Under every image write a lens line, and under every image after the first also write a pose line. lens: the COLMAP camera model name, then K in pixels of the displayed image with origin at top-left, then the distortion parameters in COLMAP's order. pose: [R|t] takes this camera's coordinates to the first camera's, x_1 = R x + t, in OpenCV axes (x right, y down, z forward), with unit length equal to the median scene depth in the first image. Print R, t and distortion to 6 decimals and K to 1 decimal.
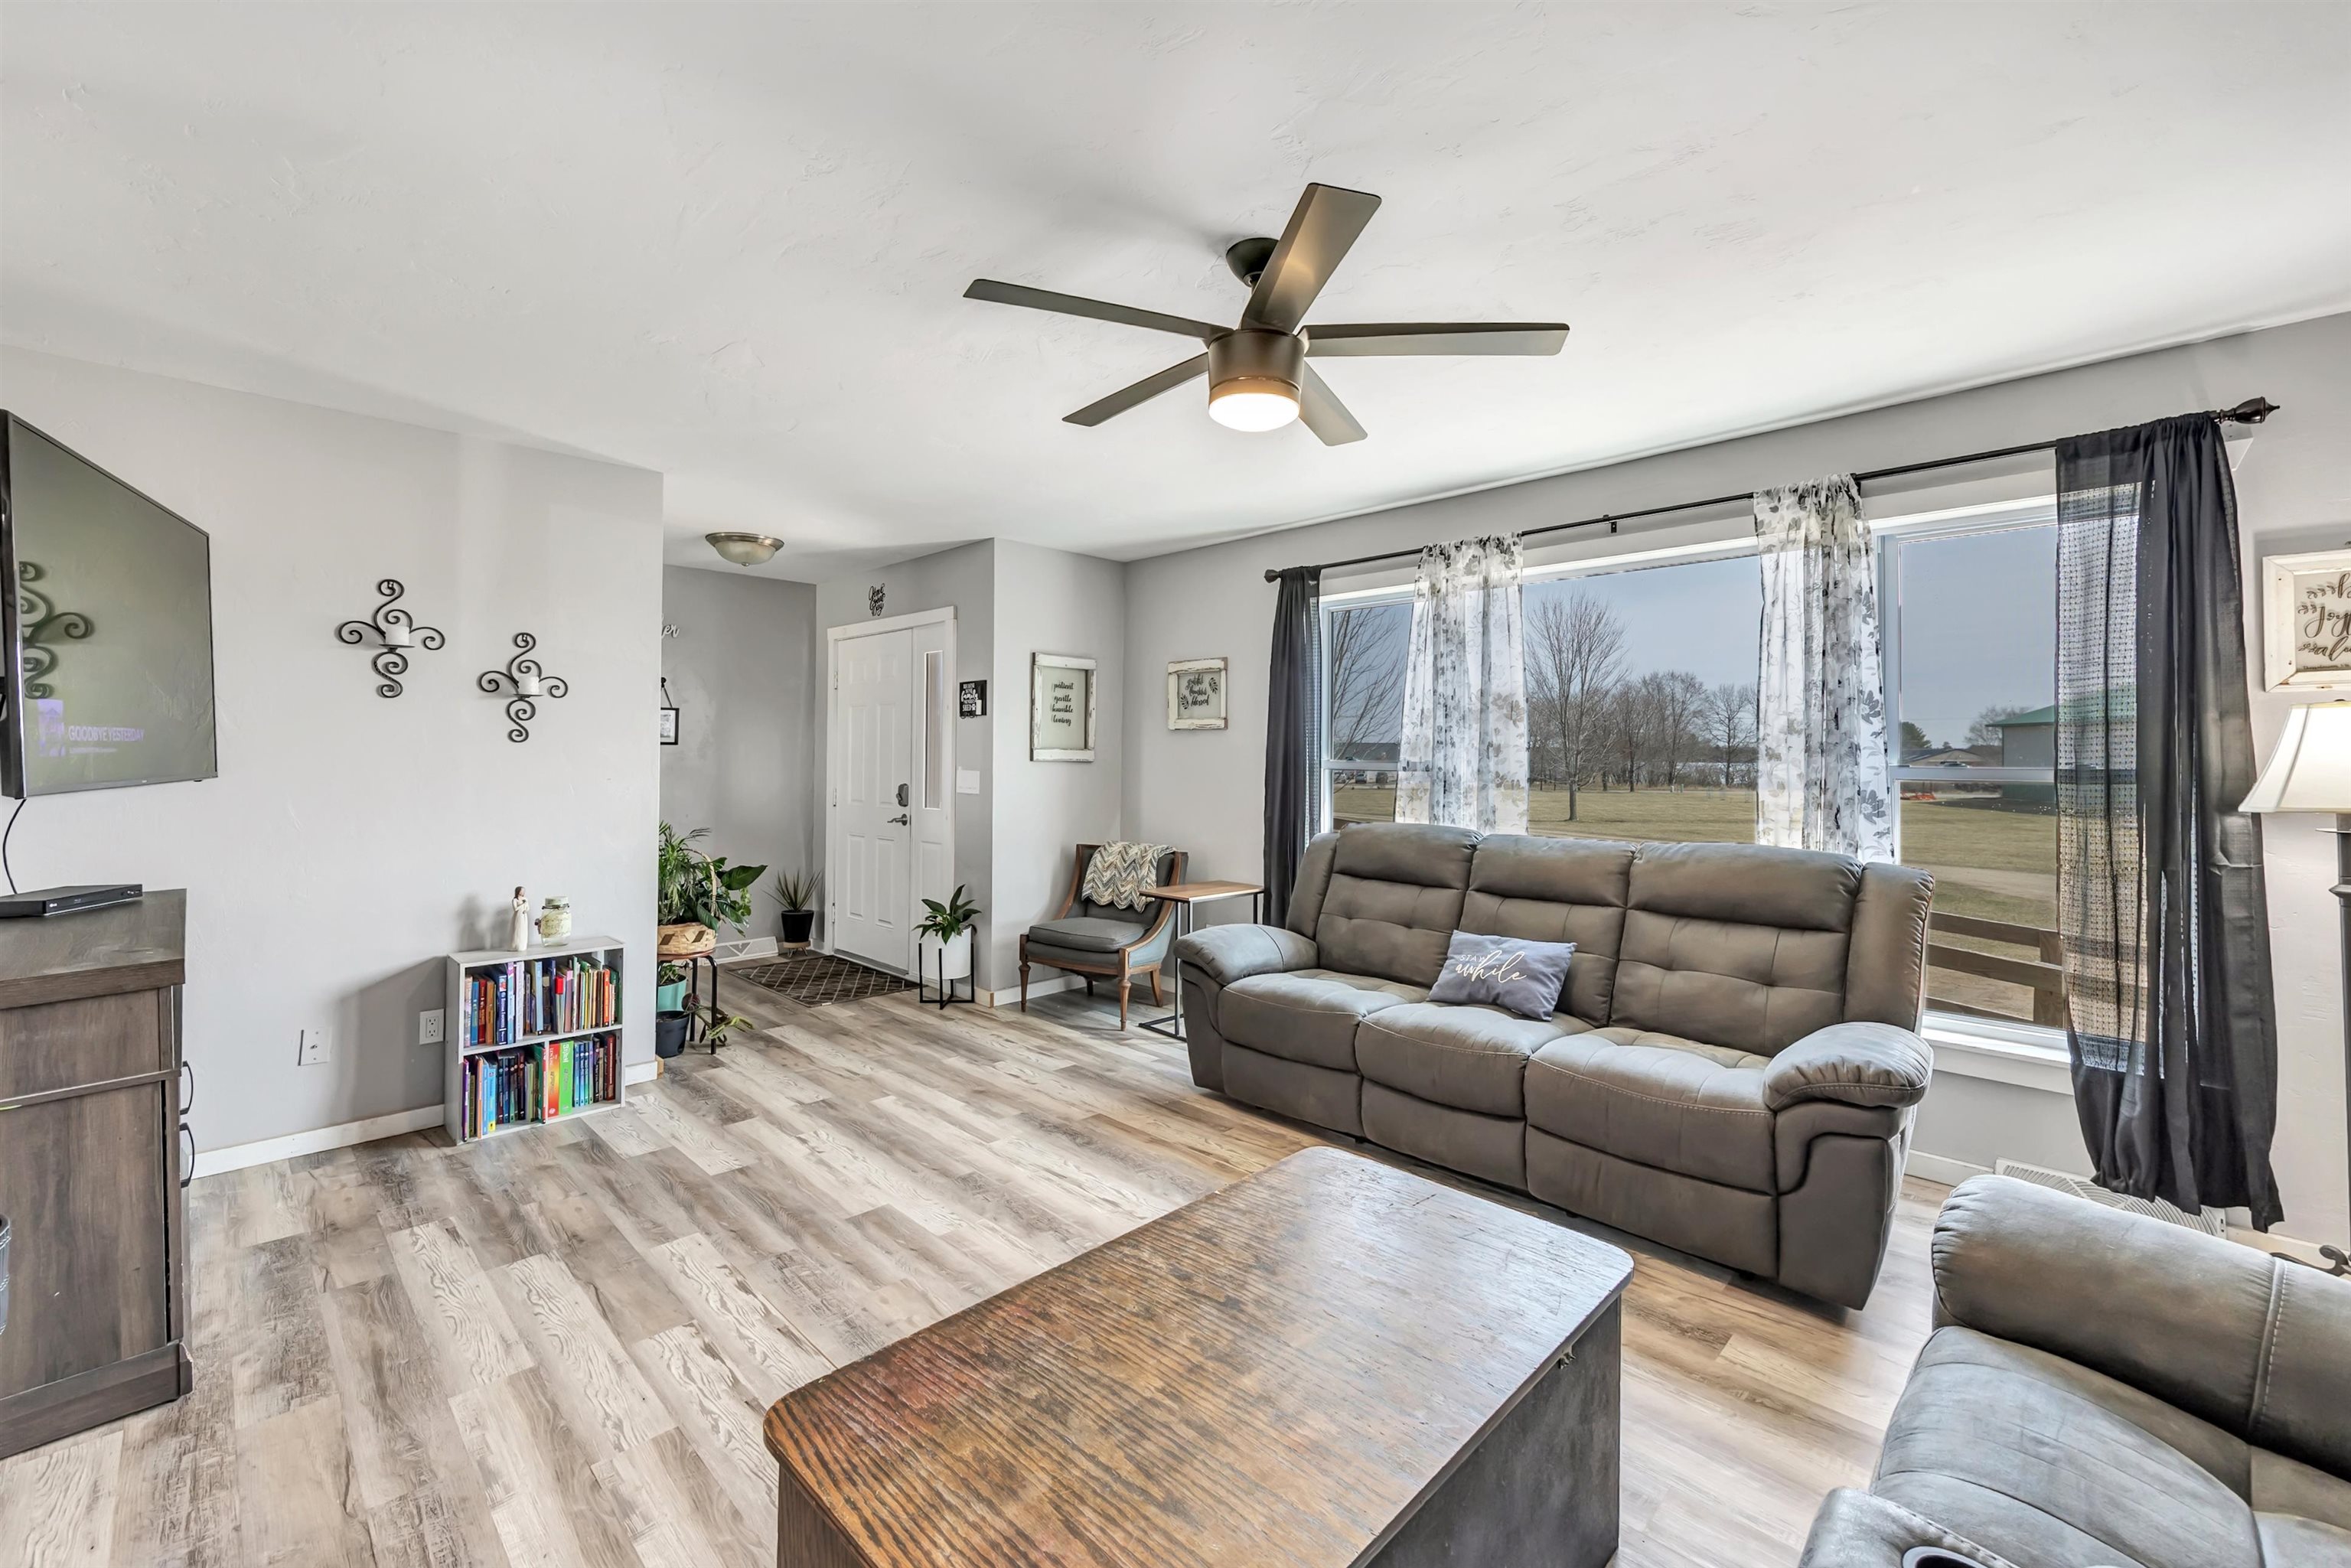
lens RADIAL K [[945.3, 0, 1132.9], [0, 945.3, 768.8], [0, 0, 1]] dist [-0.017633, 0.001544]
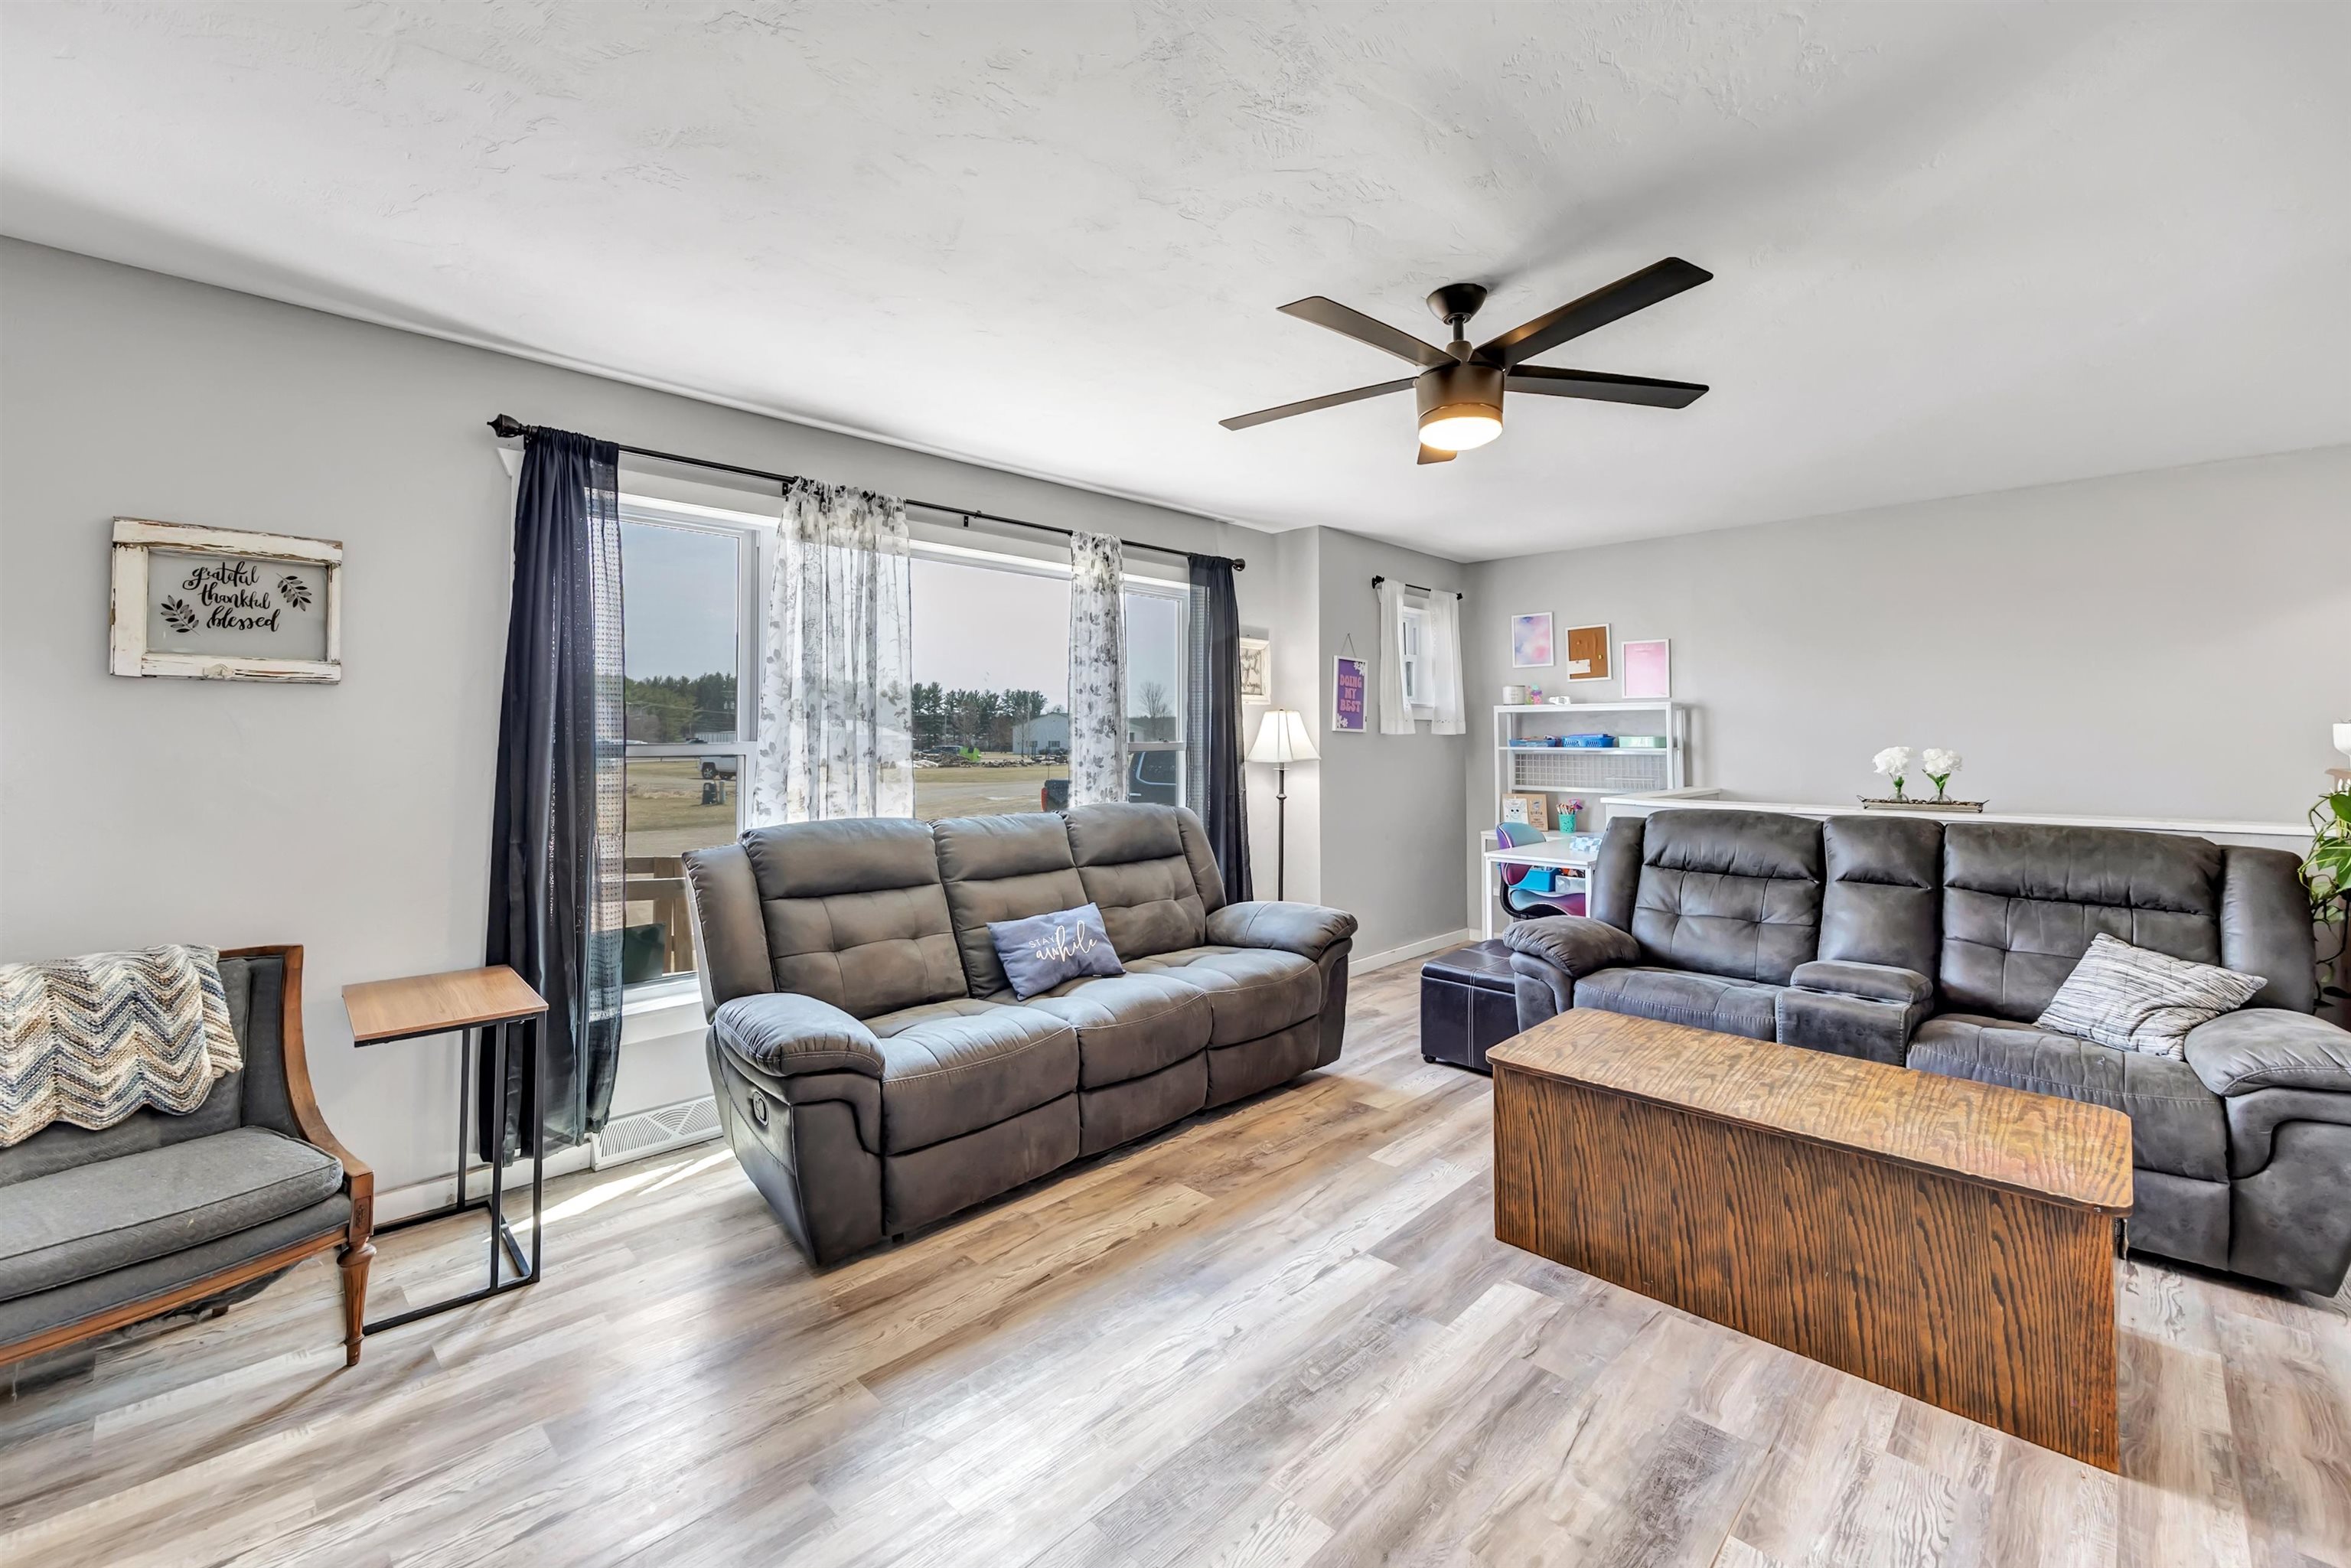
lens RADIAL K [[967.2, 0, 1176.0], [0, 967.2, 720.8], [0, 0, 1]] dist [-0.005915, 0.003540]
pose [[-0.019915, 0.009028, 0.999761, -0.681348], [0.009619, 0.999915, -0.008838, -0.021332], [-0.999755, 0.009441, -0.020001, 0.904139]]
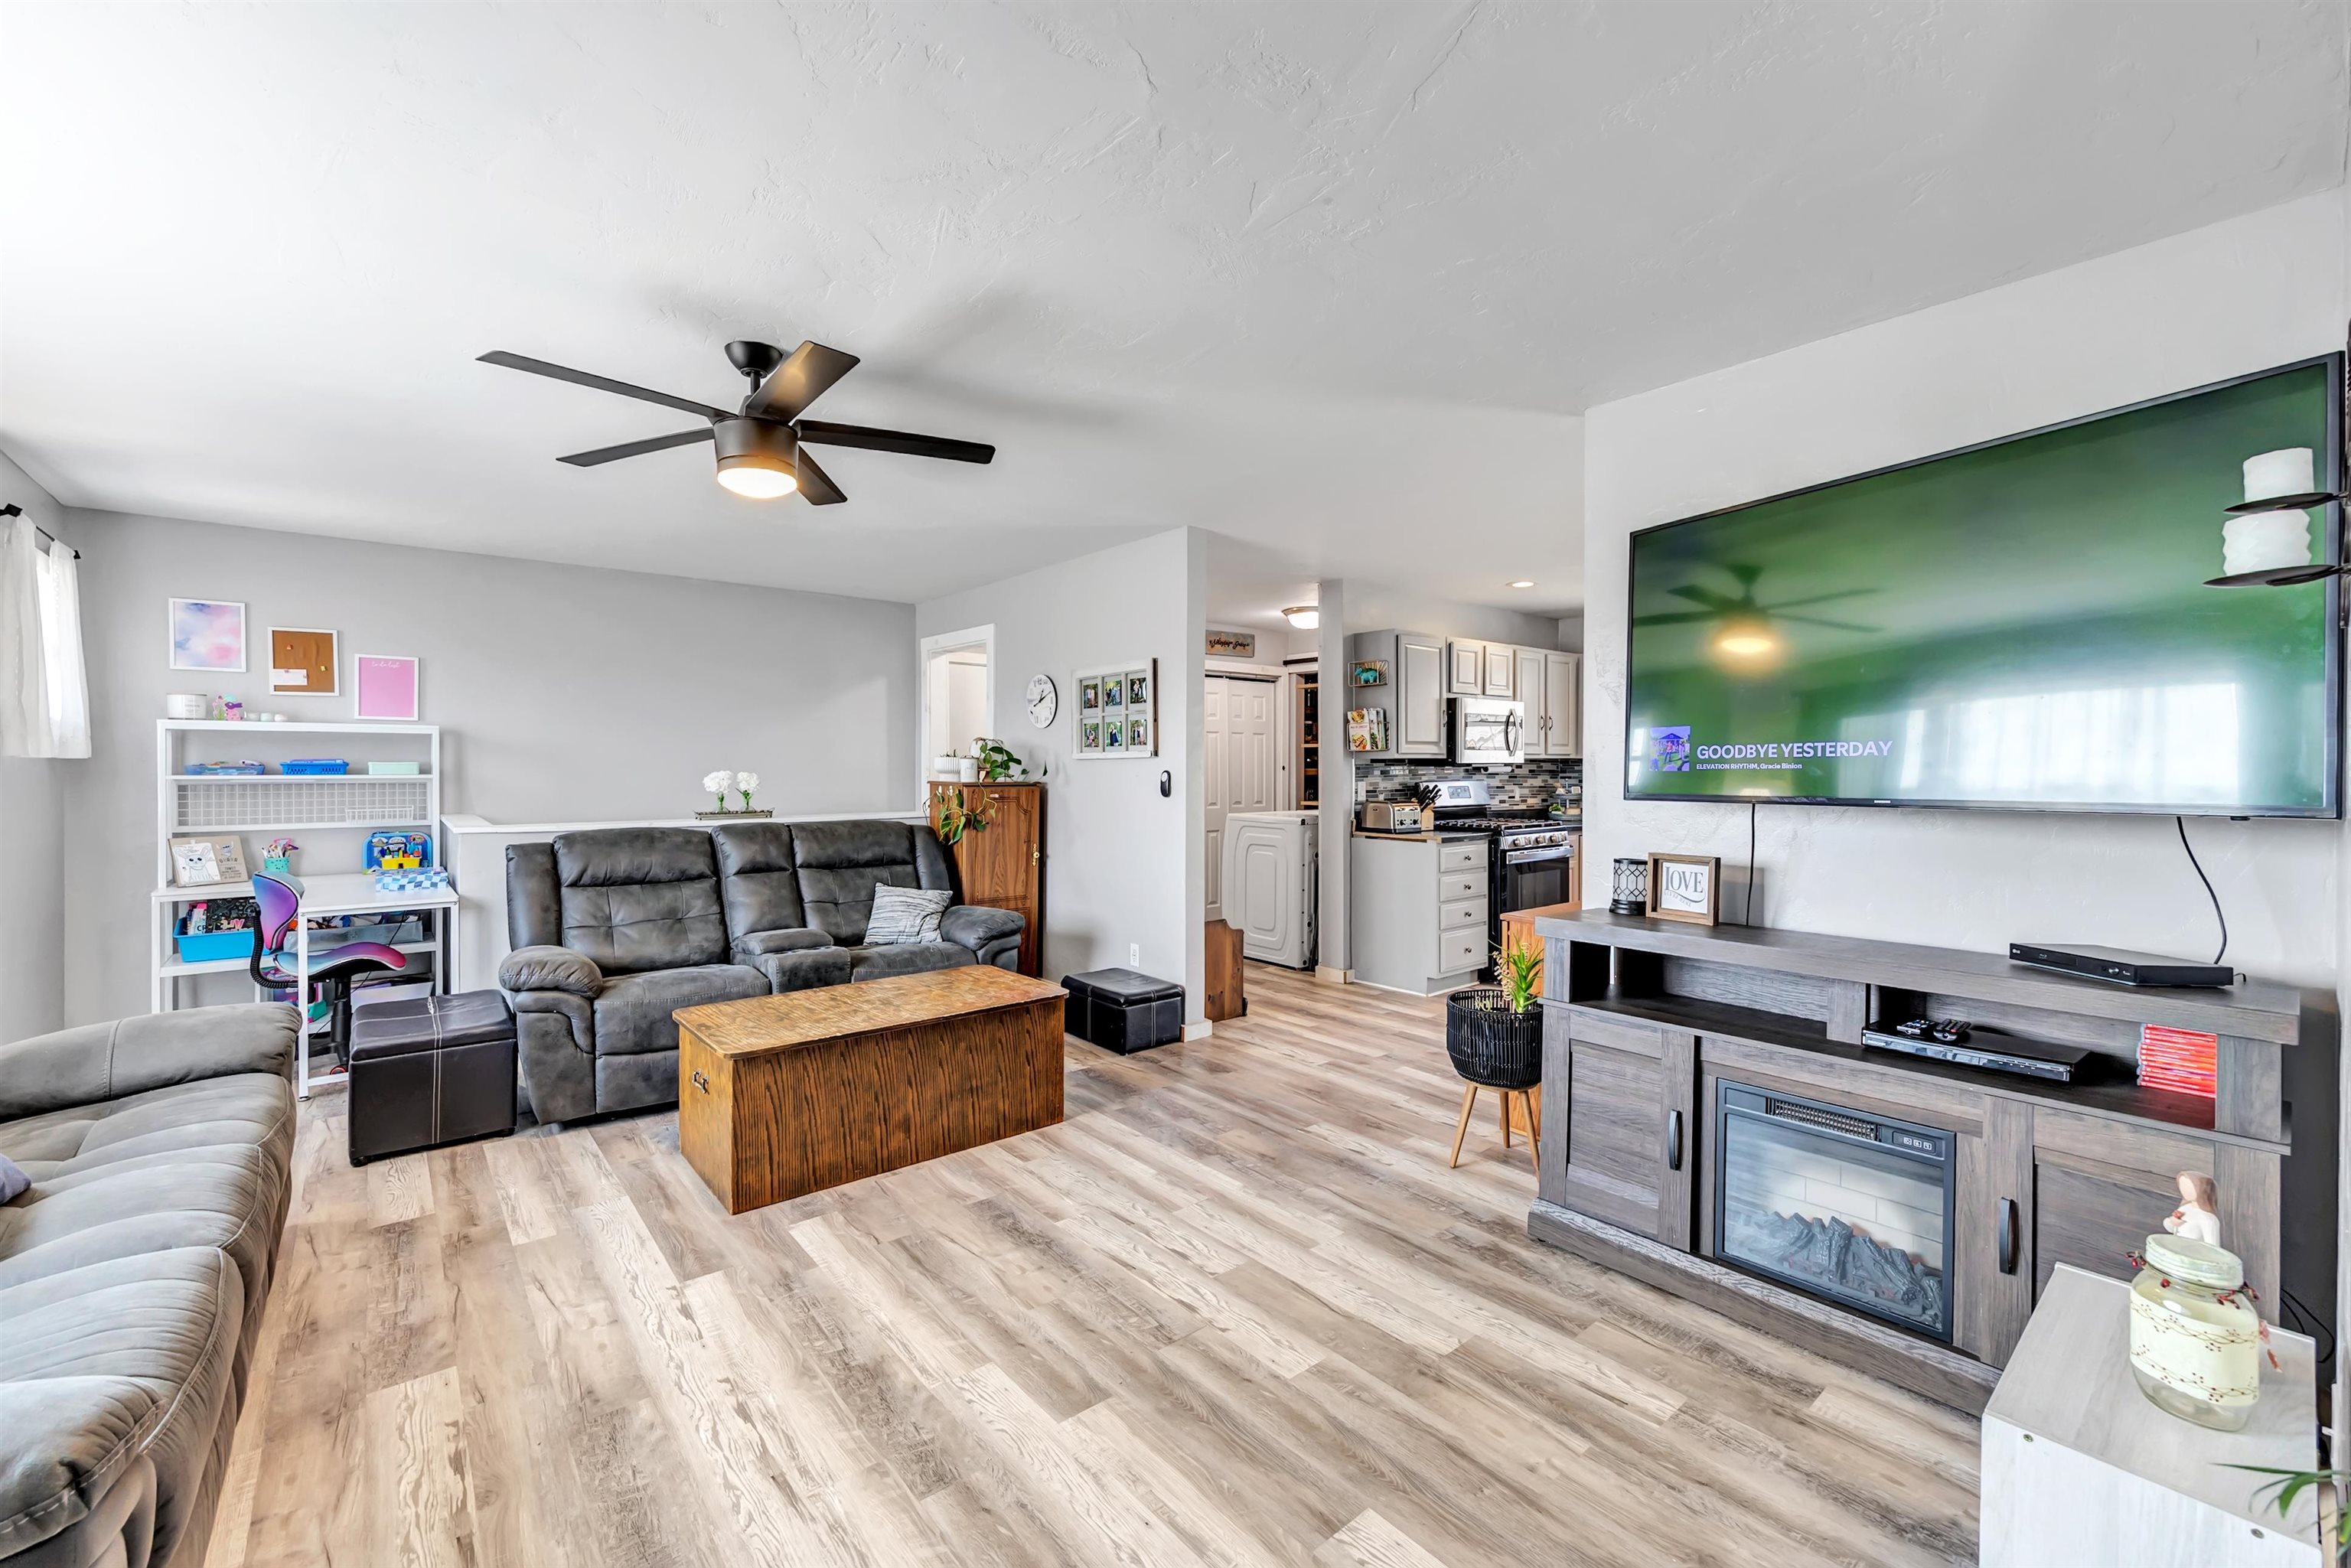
lens RADIAL K [[945.3, 0, 1145.7], [0, 945.3, 789.3], [0, 0, 1]] dist [-0.017633, 0.001544]
pose [[-0.996074, -0.014682, 0.087302, -0.328694], [-0.011472, 0.999243, 0.037166, -0.026546], [-0.087782, 0.036019, -0.995488, 1.449277]]
